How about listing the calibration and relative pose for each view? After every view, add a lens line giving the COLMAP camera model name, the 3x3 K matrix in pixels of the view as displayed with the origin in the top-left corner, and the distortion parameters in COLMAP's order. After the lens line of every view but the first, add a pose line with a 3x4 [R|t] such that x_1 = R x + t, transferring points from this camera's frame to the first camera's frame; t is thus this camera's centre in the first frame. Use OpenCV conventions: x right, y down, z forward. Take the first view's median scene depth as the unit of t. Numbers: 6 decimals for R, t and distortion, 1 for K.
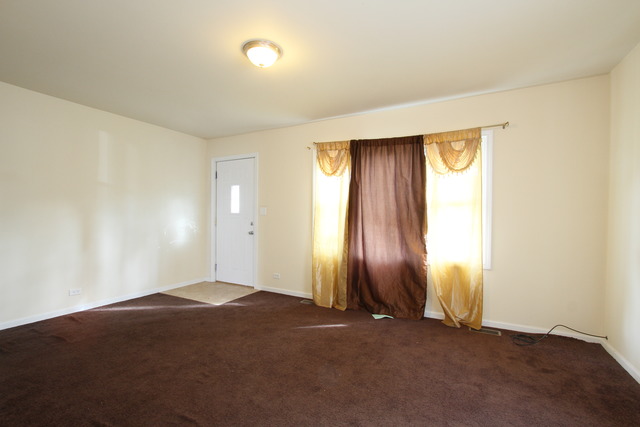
lens RADIAL K [[295.9, 0, 322.1], [0, 295.9, 216.7], [0, 0, 1]] dist [-0.013593, 0.000850]
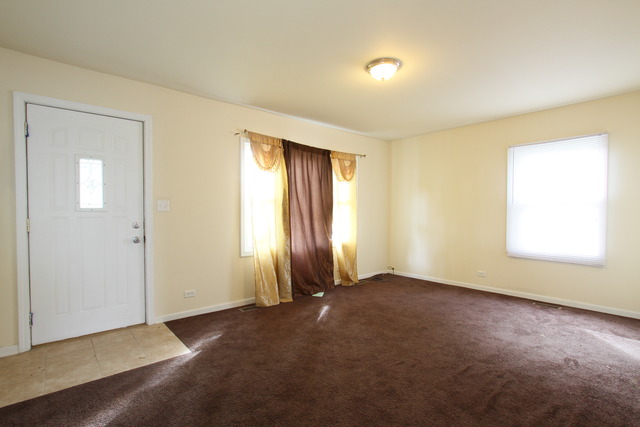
lens RADIAL K [[295.9, 0, 322.3], [0, 295.9, 210.6], [0, 0, 1]] dist [-0.013593, 0.000850]
pose [[0.363087, -0.006074, 0.931736, -0.830501], [0.008520, 0.999959, 0.003199, -0.007769], [-0.931716, 0.006777, 0.363124, 0.491542]]
